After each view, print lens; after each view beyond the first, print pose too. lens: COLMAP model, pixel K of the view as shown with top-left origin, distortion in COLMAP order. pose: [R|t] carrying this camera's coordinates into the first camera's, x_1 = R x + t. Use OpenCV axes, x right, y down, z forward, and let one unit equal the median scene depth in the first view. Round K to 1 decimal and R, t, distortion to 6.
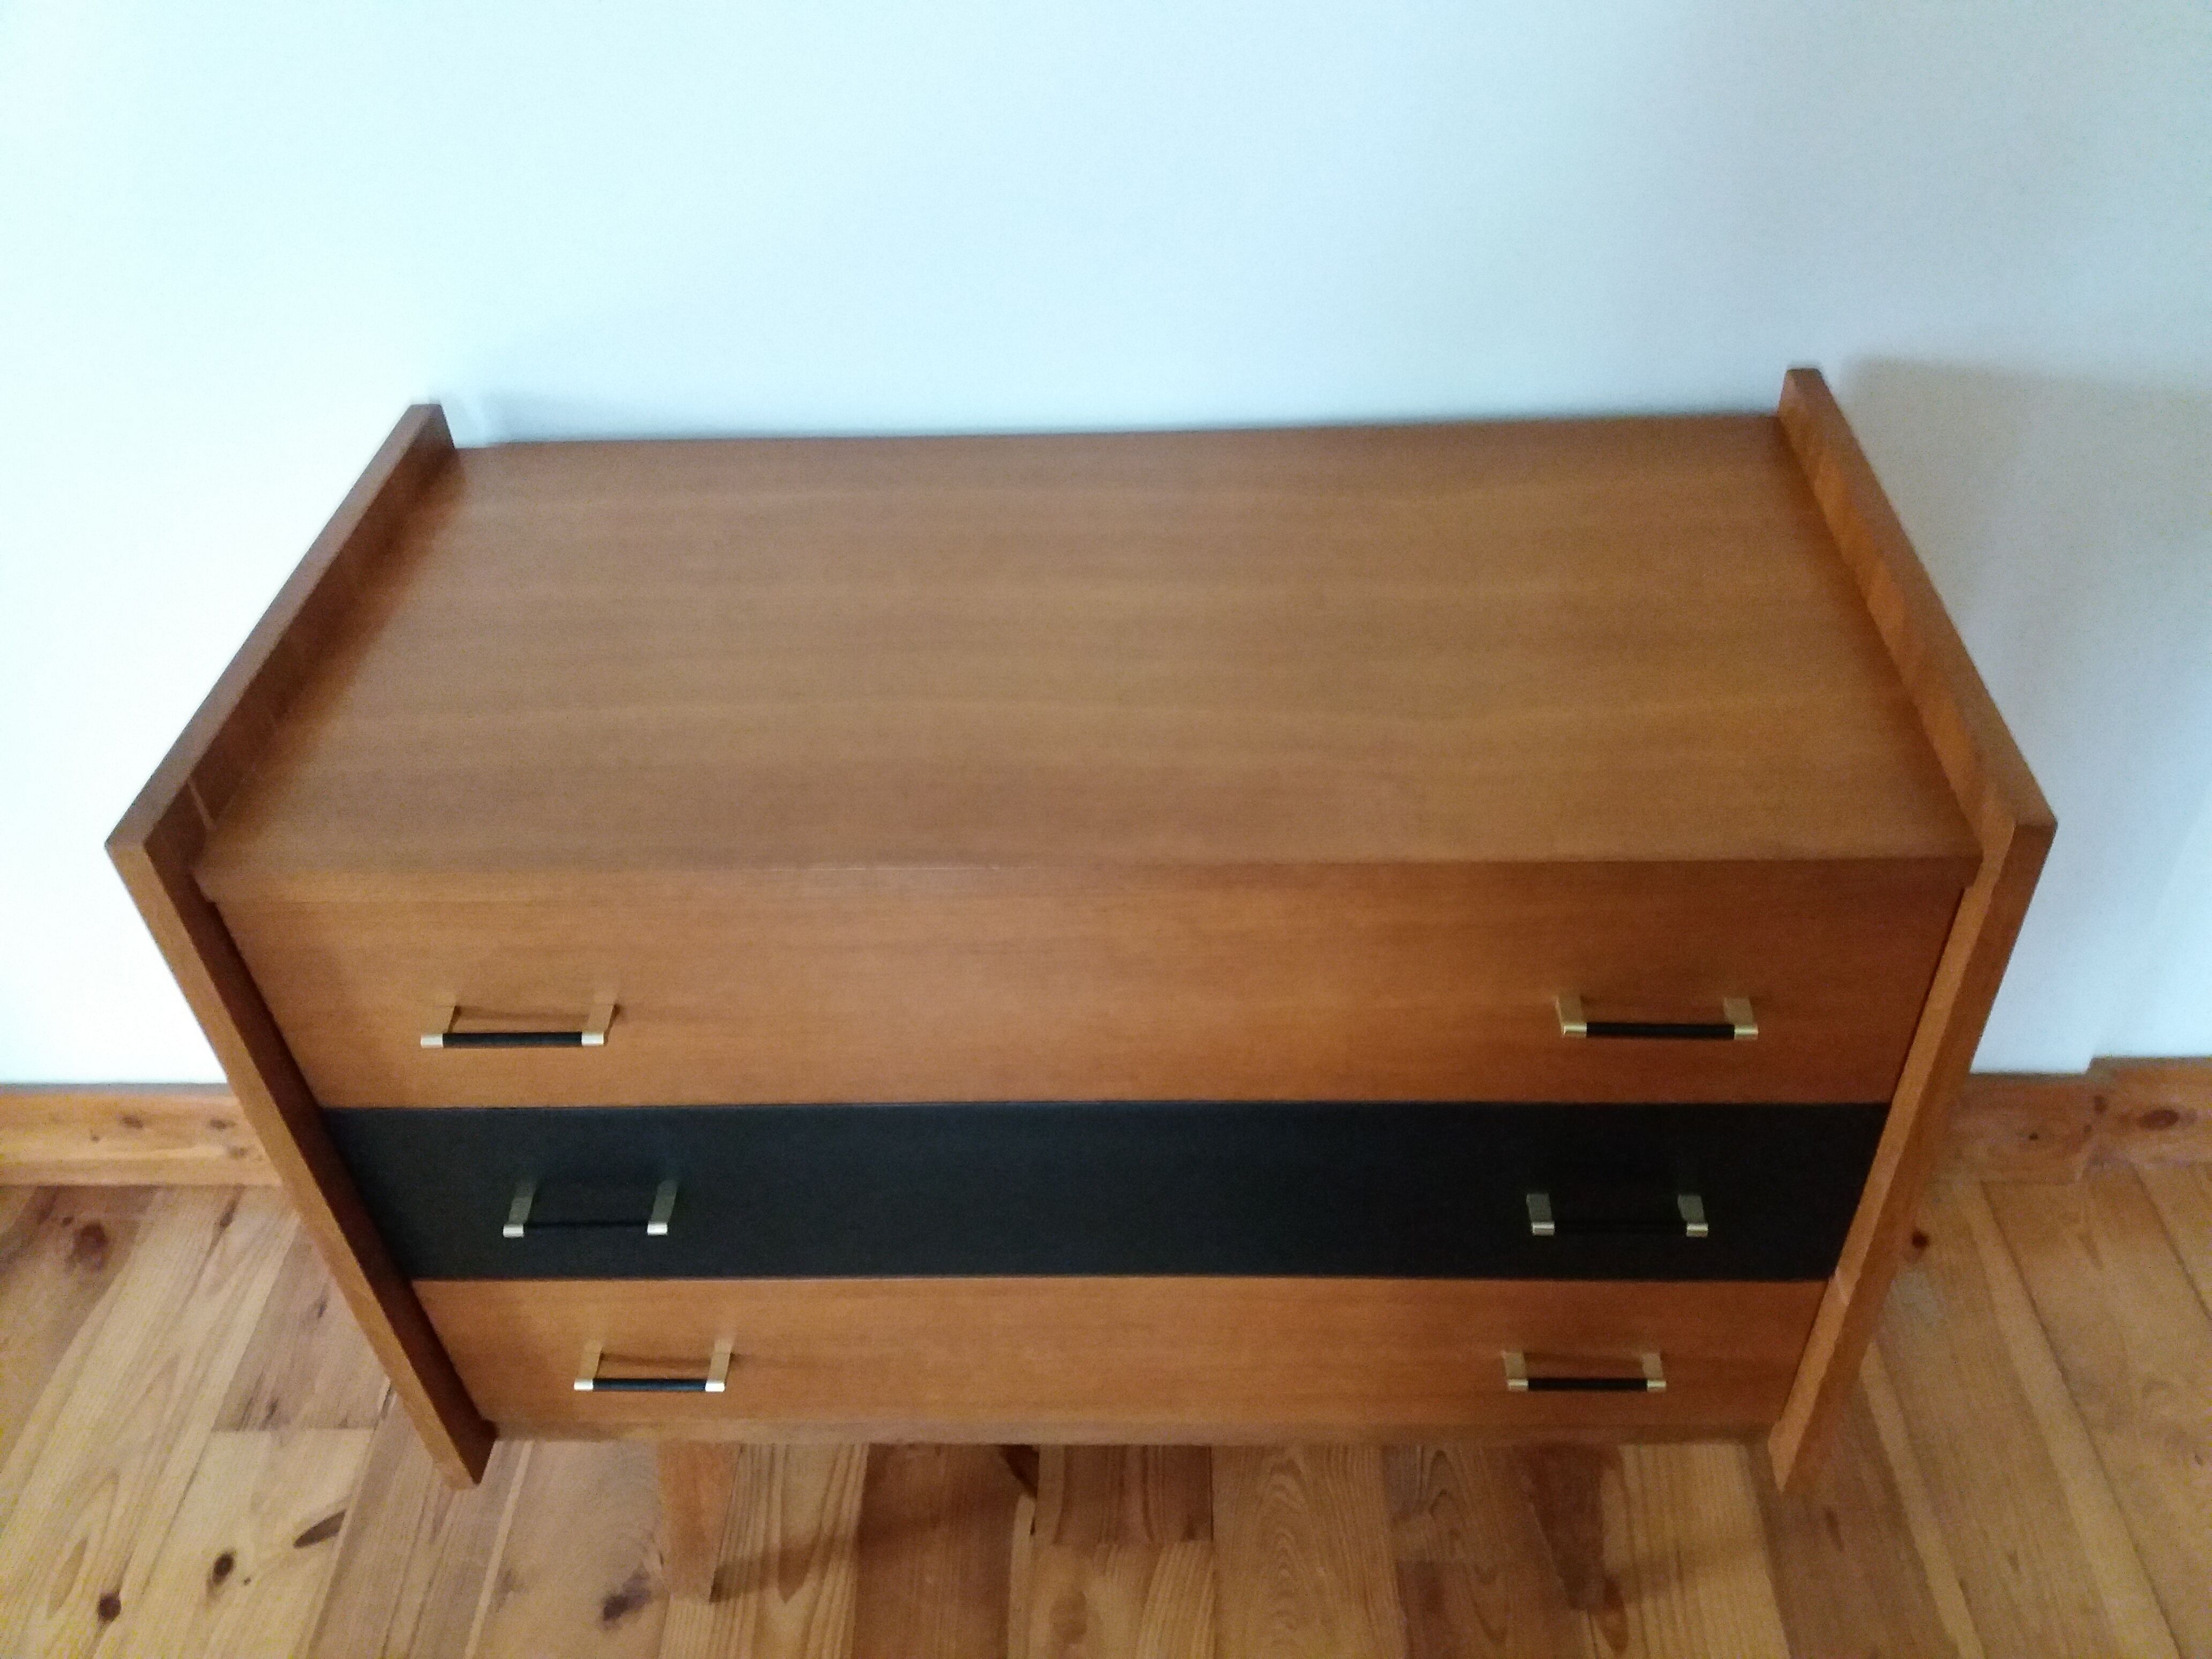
lens RADIAL K [[1777.6, 0, 1081.7], [0, 1777.6, 823.2], [0, 0, 1]] dist [0.018947, -0.048228]
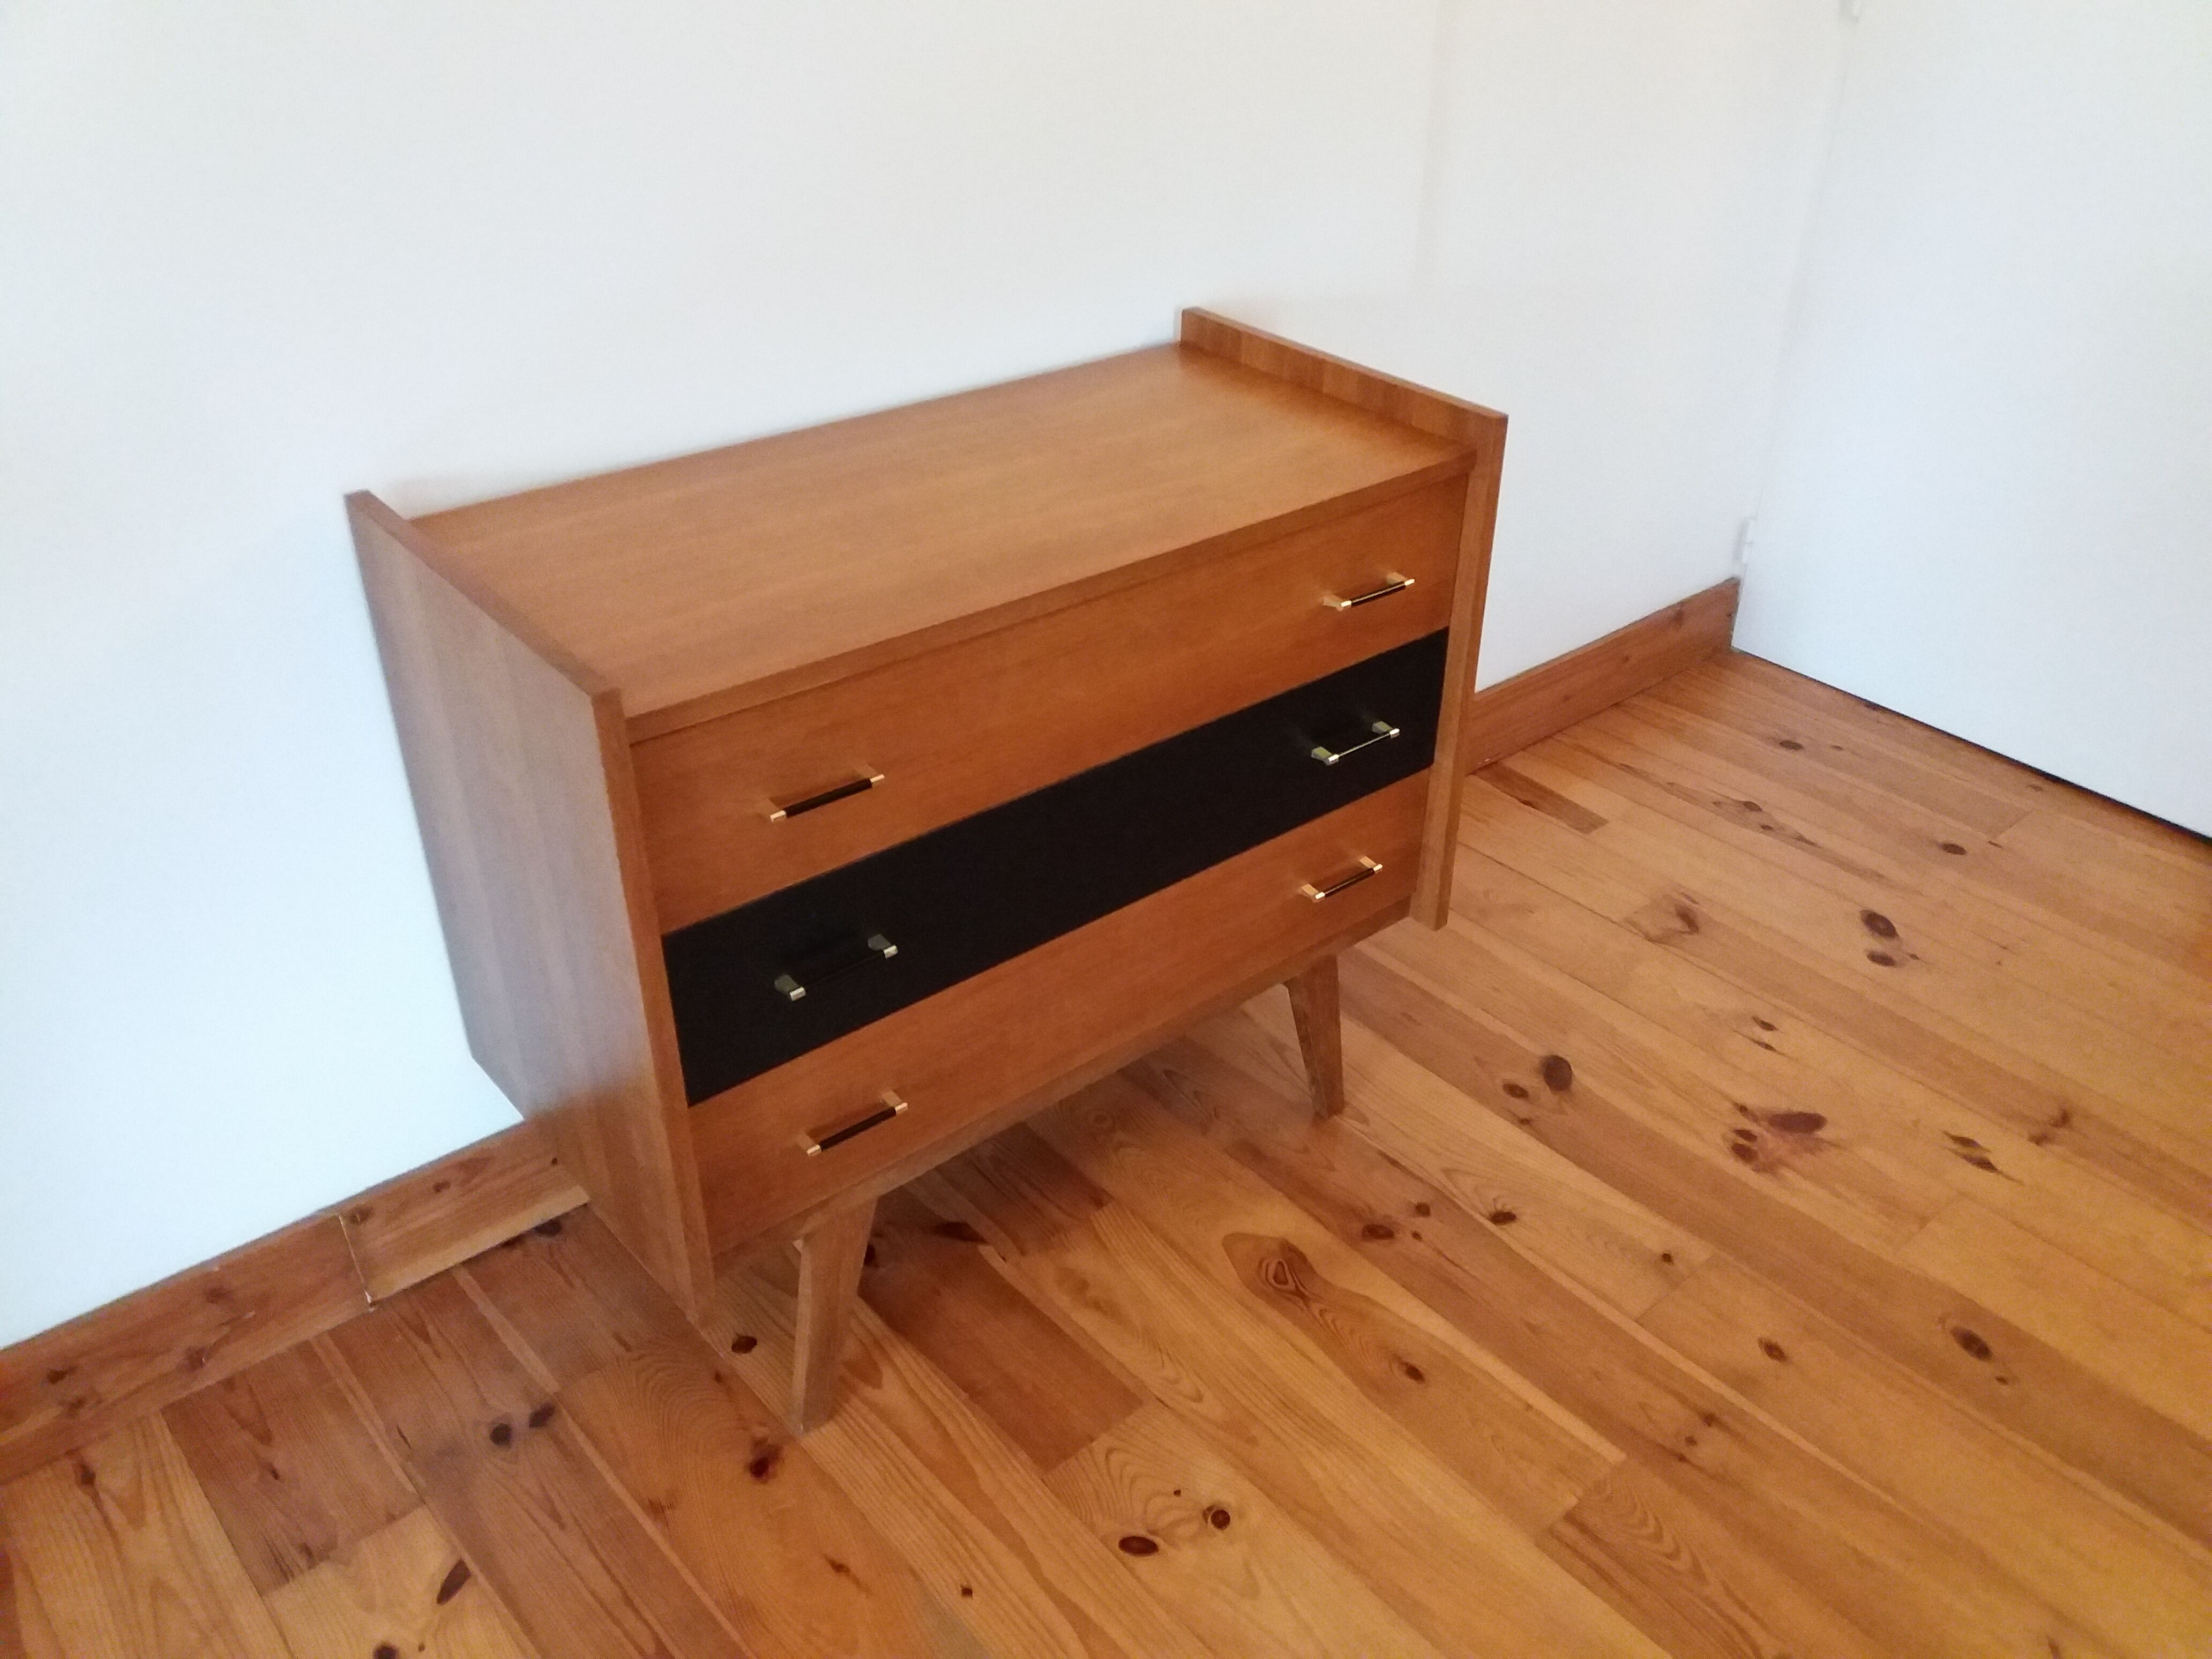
lens RADIAL K [[1777.6, 0, 1110.6], [0, 1777.6, 822.6], [0, 0, 1]] dist [0.018947, -0.048228]
pose [[0.741732, -0.290490, 0.604524, -0.666489], [0.391307, 0.919463, -0.038294, 0.186282], [-0.544713, 0.264958, 0.795666, -0.159186]]
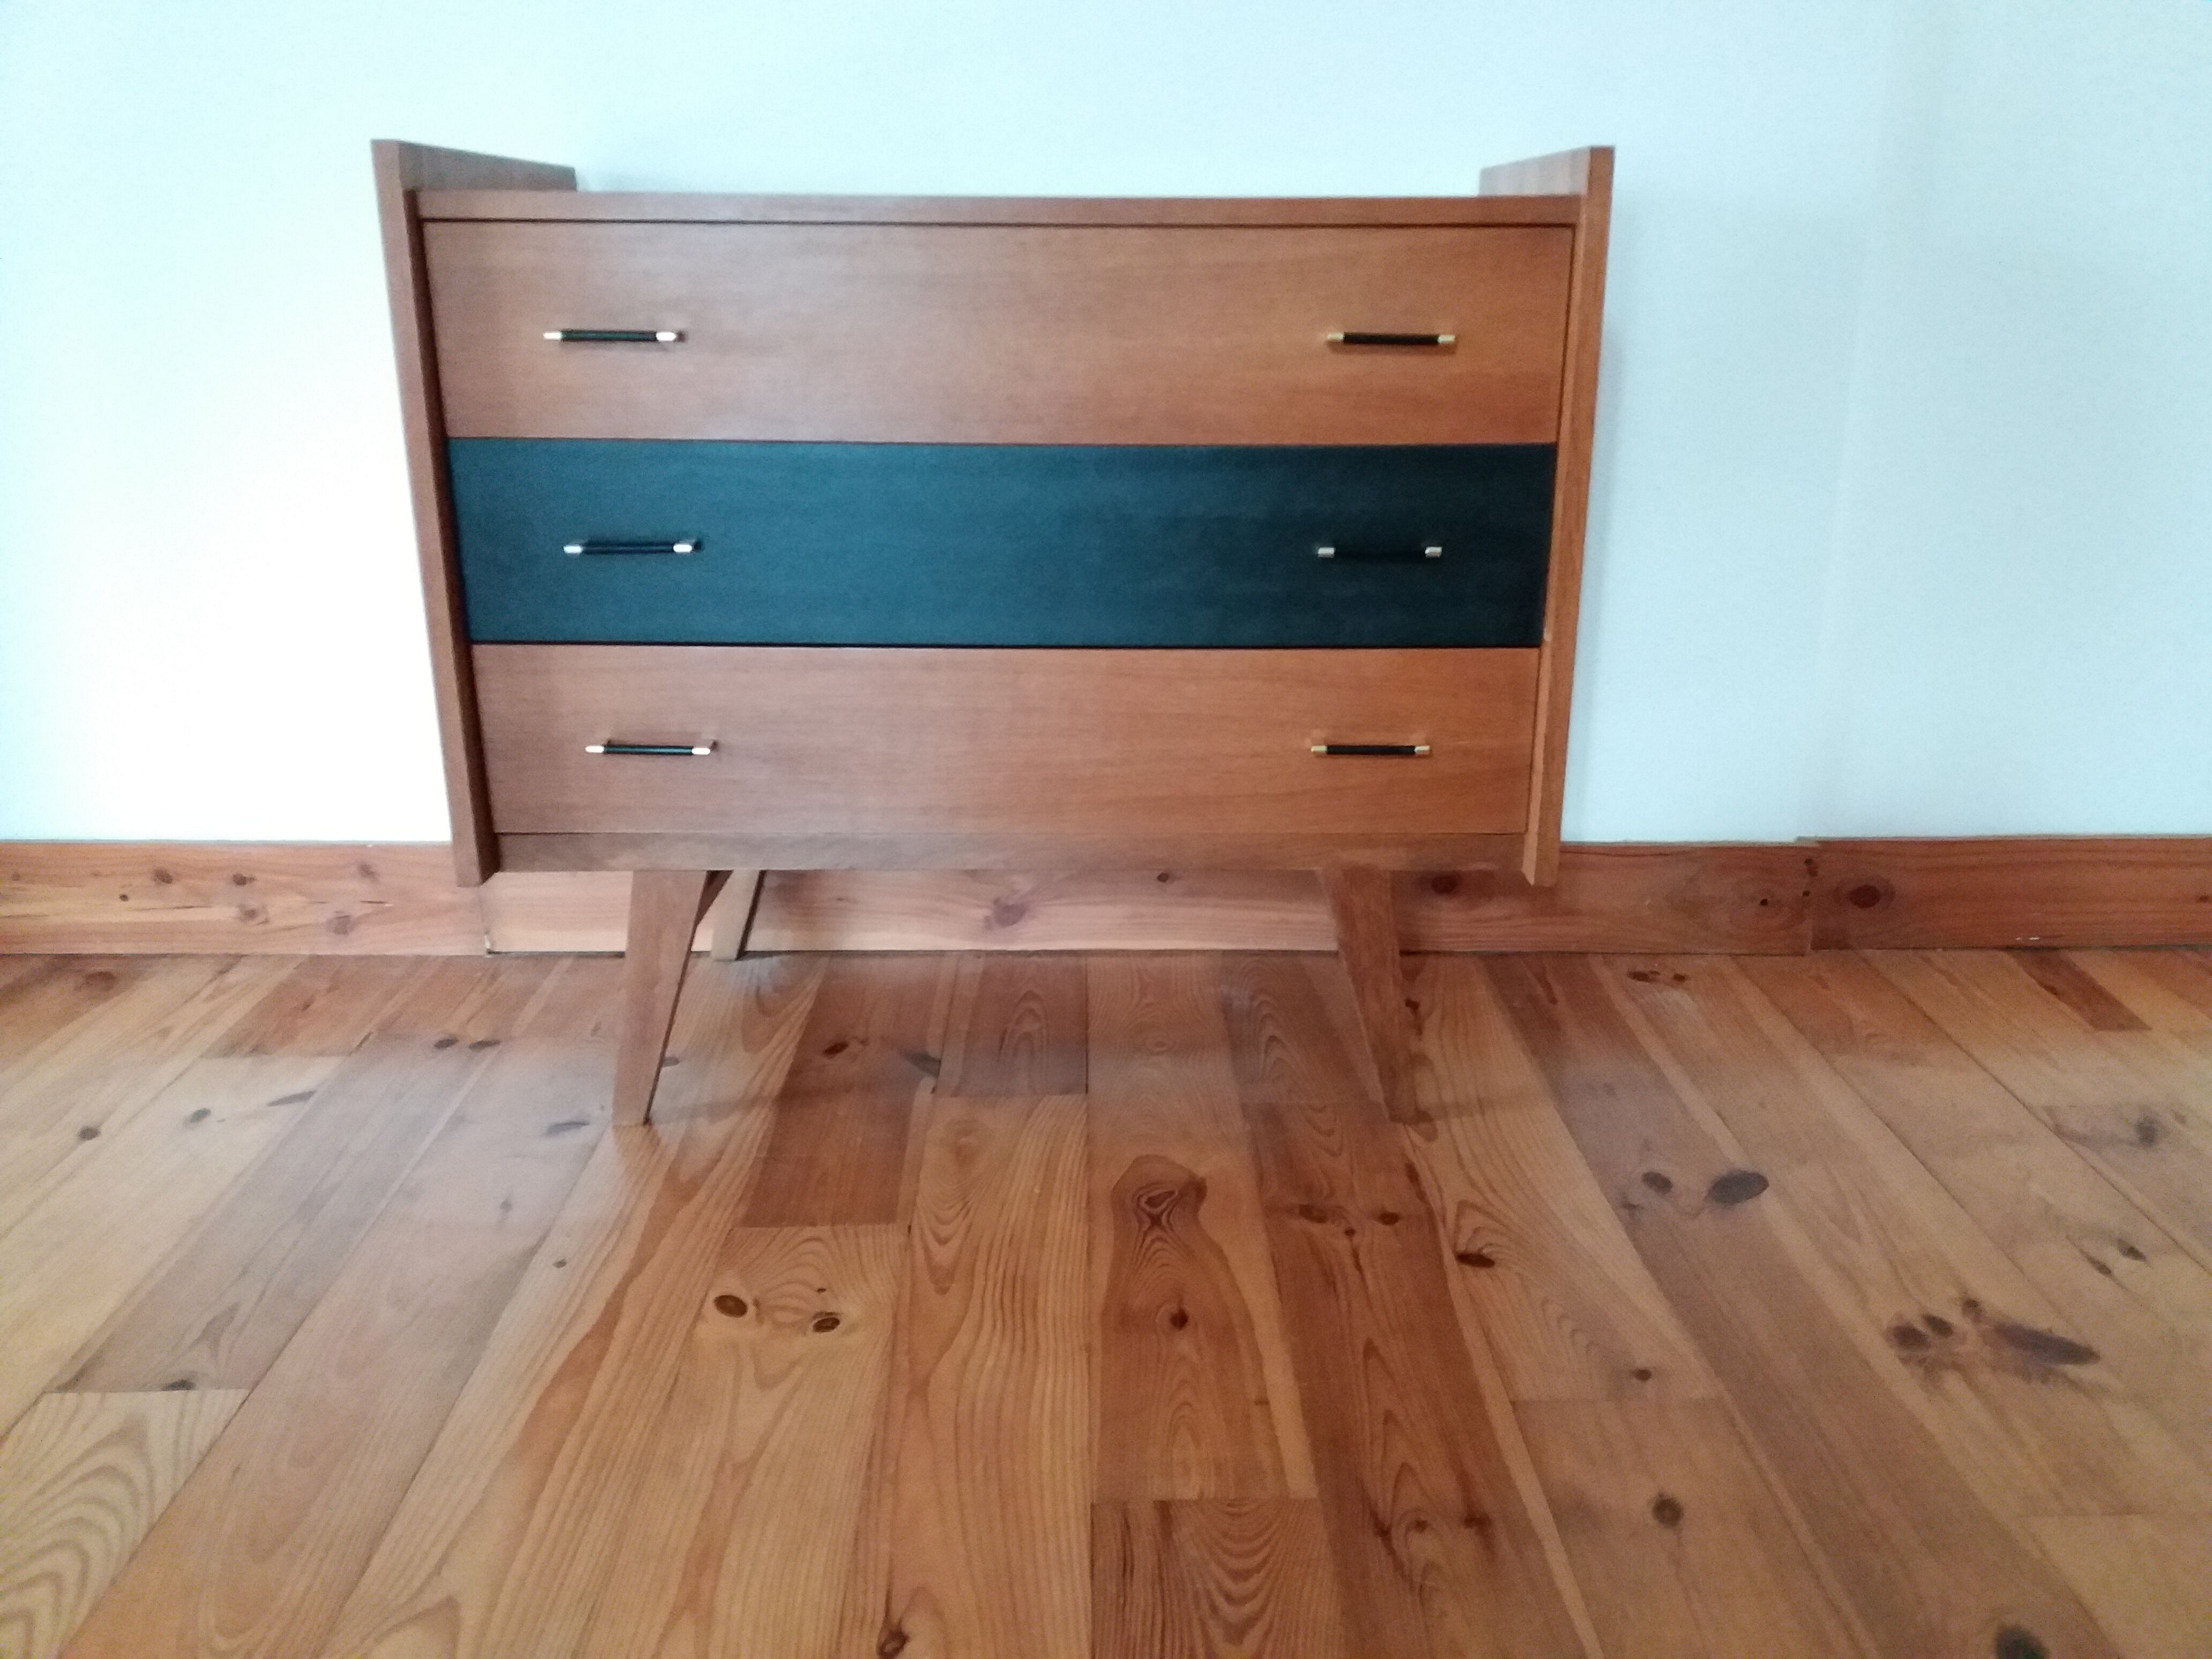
lens RADIAL K [[1777.6, 0, 1112.9], [0, 1777.6, 830.7], [0, 0, 1]] dist [0.018947, -0.048228]
pose [[0.997341, 0.048828, 0.054098, 0.018745], [-0.024357, 0.922992, -0.384048, 0.686067], [-0.068684, 0.381709, 0.921727, -0.139128]]
